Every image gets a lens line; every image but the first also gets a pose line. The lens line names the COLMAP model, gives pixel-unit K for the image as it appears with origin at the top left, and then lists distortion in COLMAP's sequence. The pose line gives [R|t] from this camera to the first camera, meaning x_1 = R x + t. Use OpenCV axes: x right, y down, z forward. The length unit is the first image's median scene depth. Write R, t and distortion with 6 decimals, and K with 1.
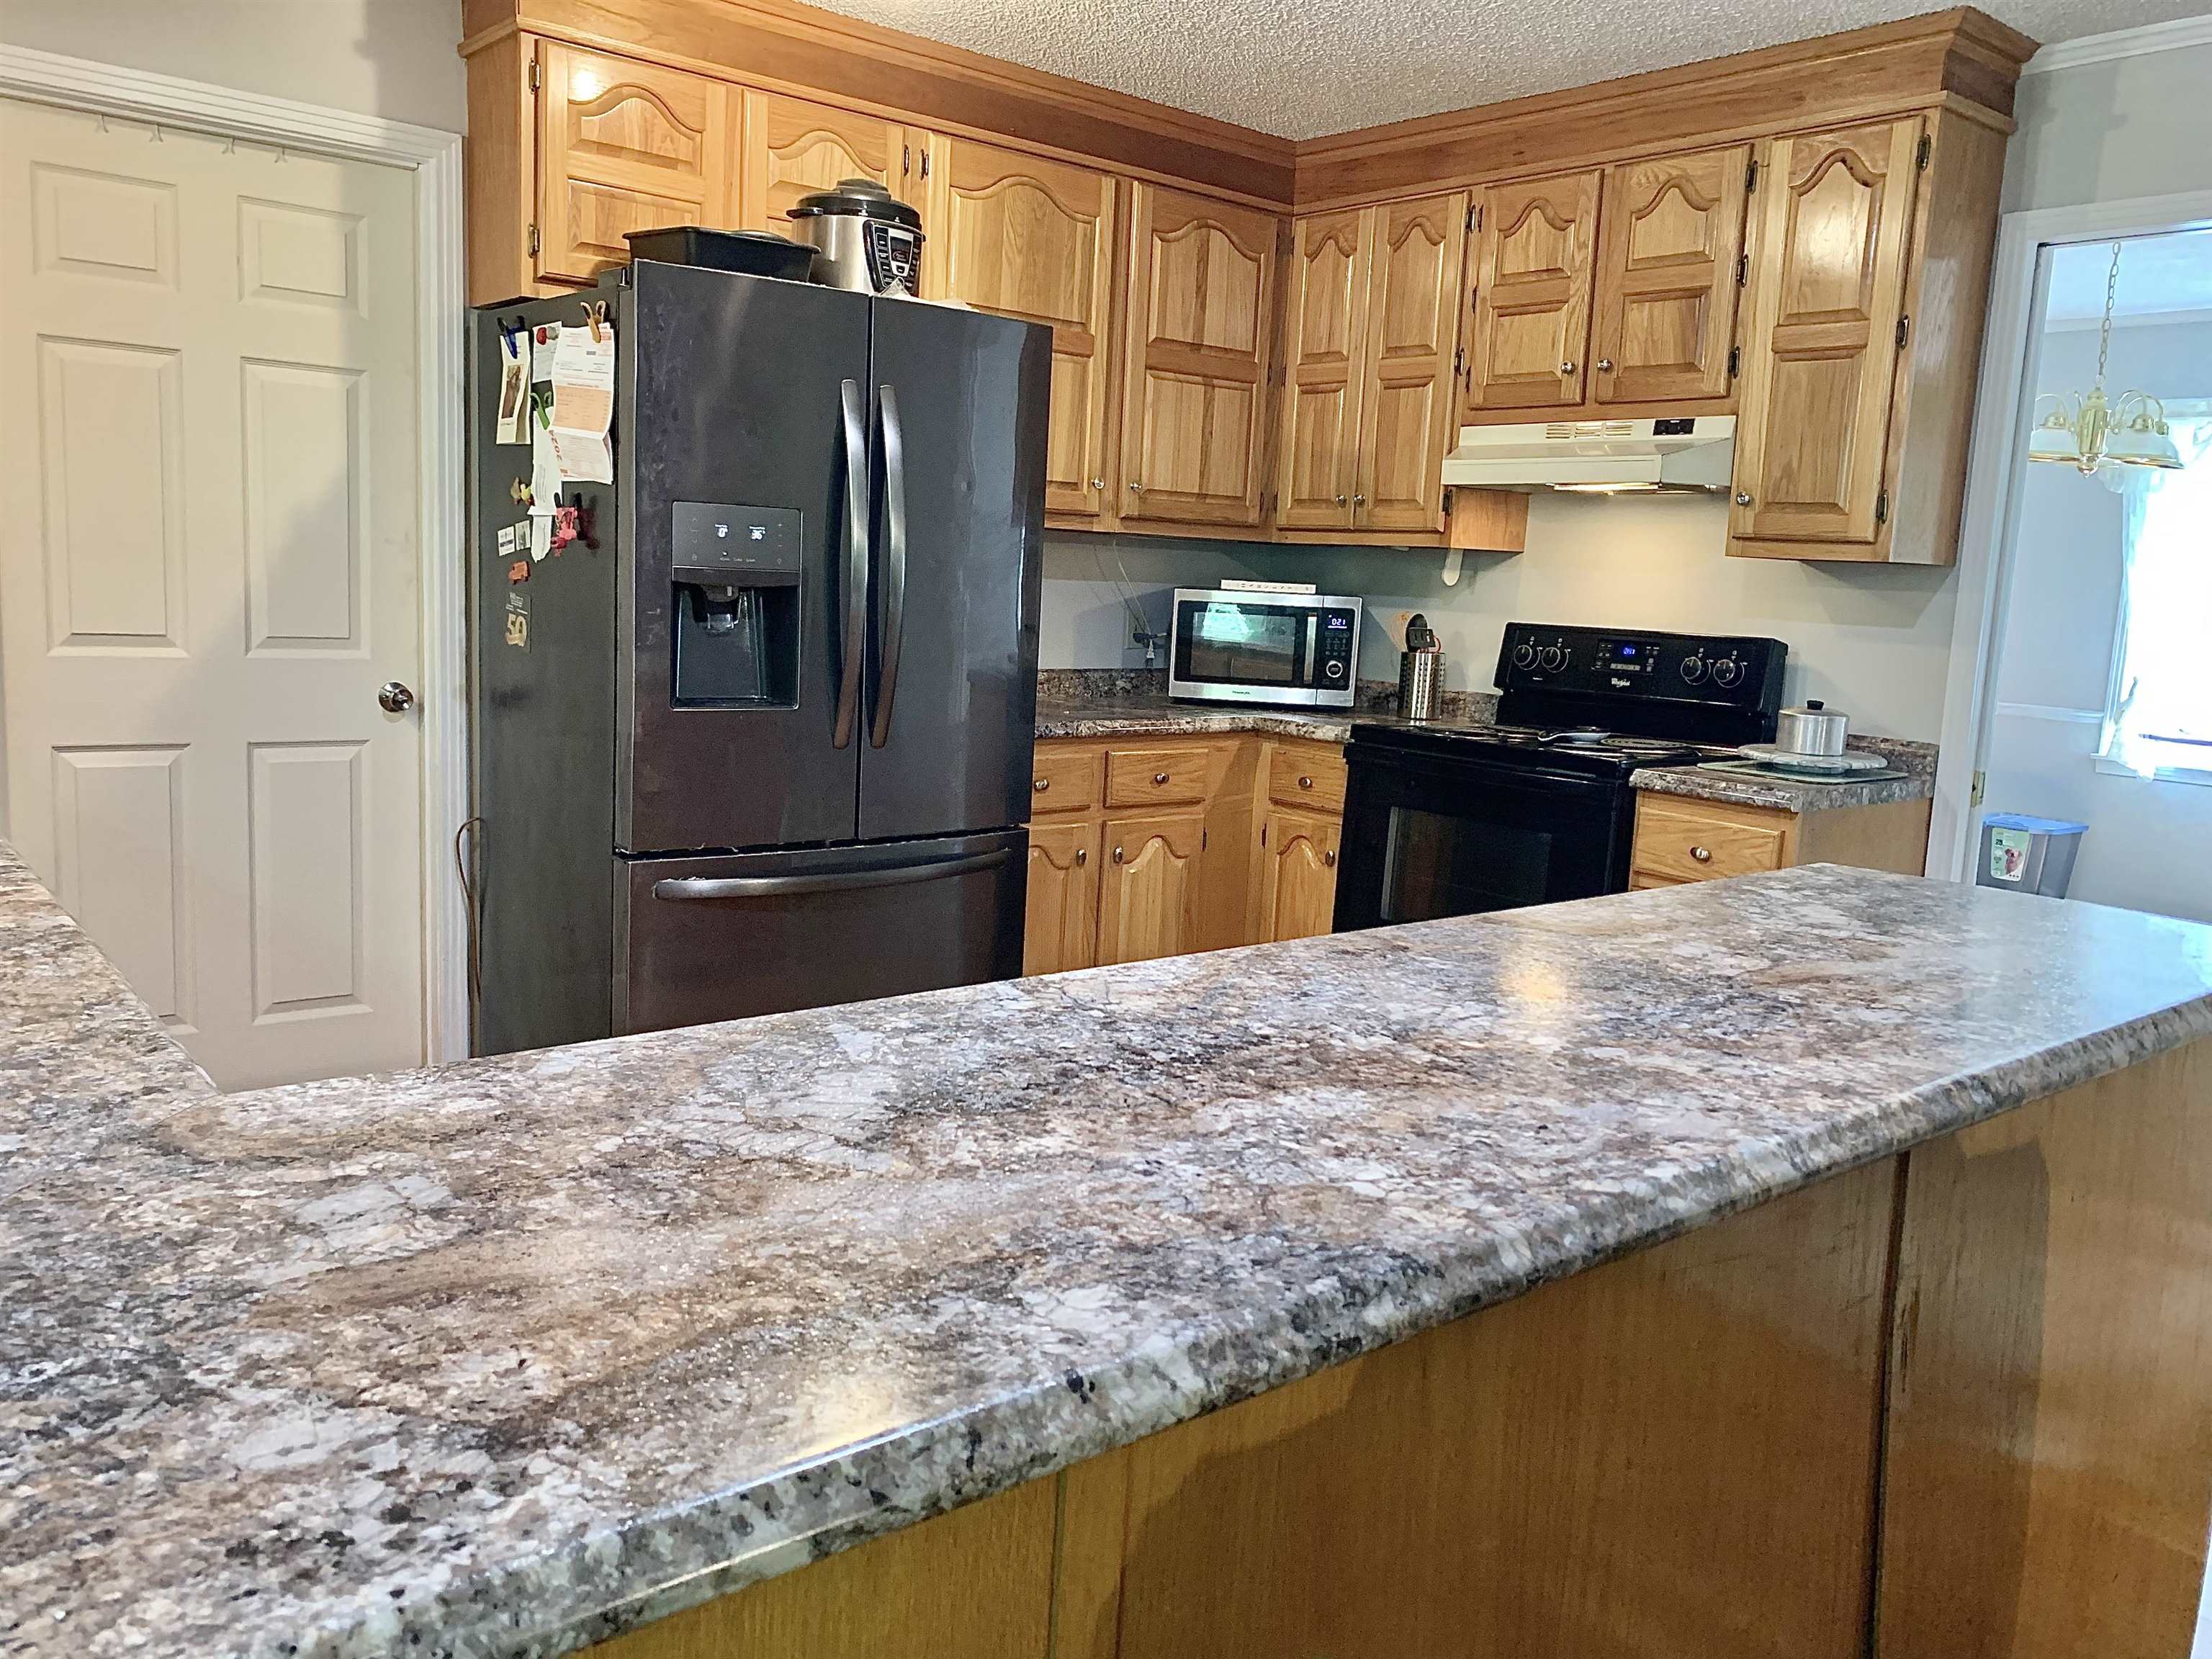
lens RADIAL K [[1686.1, 0, 1106.0], [0, 1686.1, 829.5], [0, 0, 1]] dist [-0.023222, -0.002362]
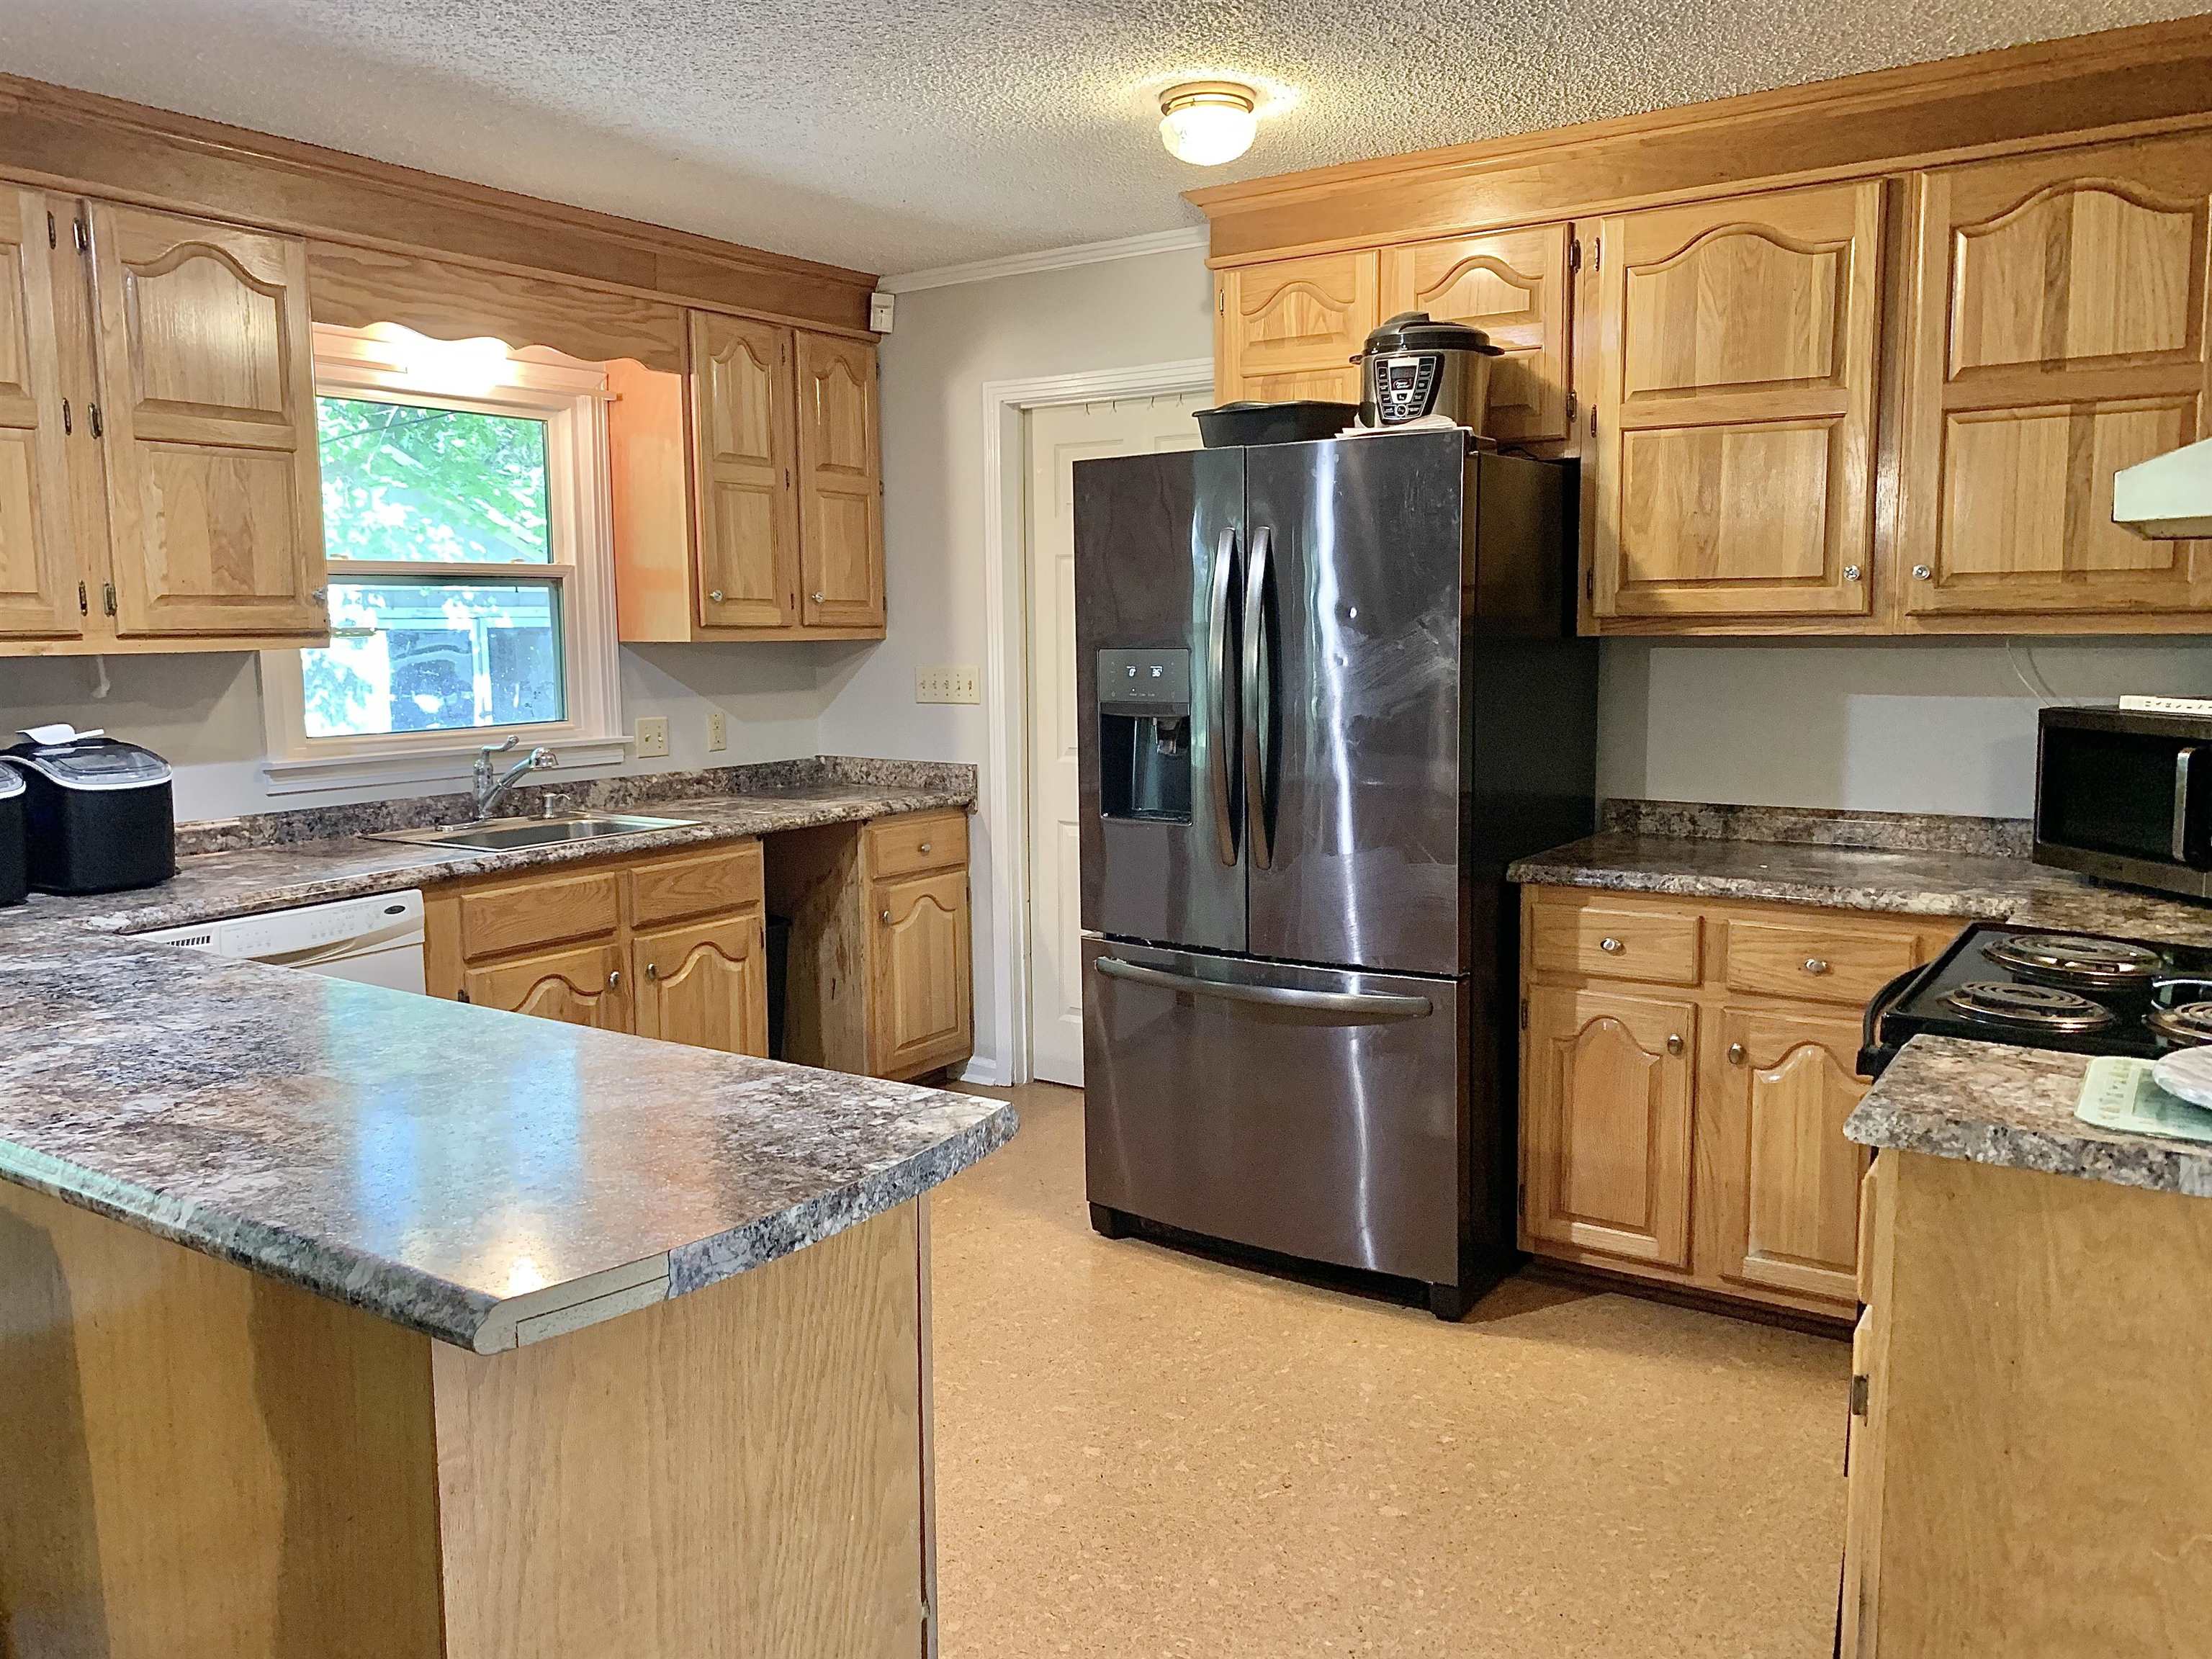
lens RADIAL K [[1839.9, 0, 1106.0], [0, 1839.9, 829.5], [0, 0, 1]] dist [-0.361898, 0.430182]
pose [[0.309821, 0.043992, -0.949777, 1.134216], [-0.119224, 0.992842, 0.007095, -0.097543], [0.943290, 0.111038, 0.312848, 0.791212]]
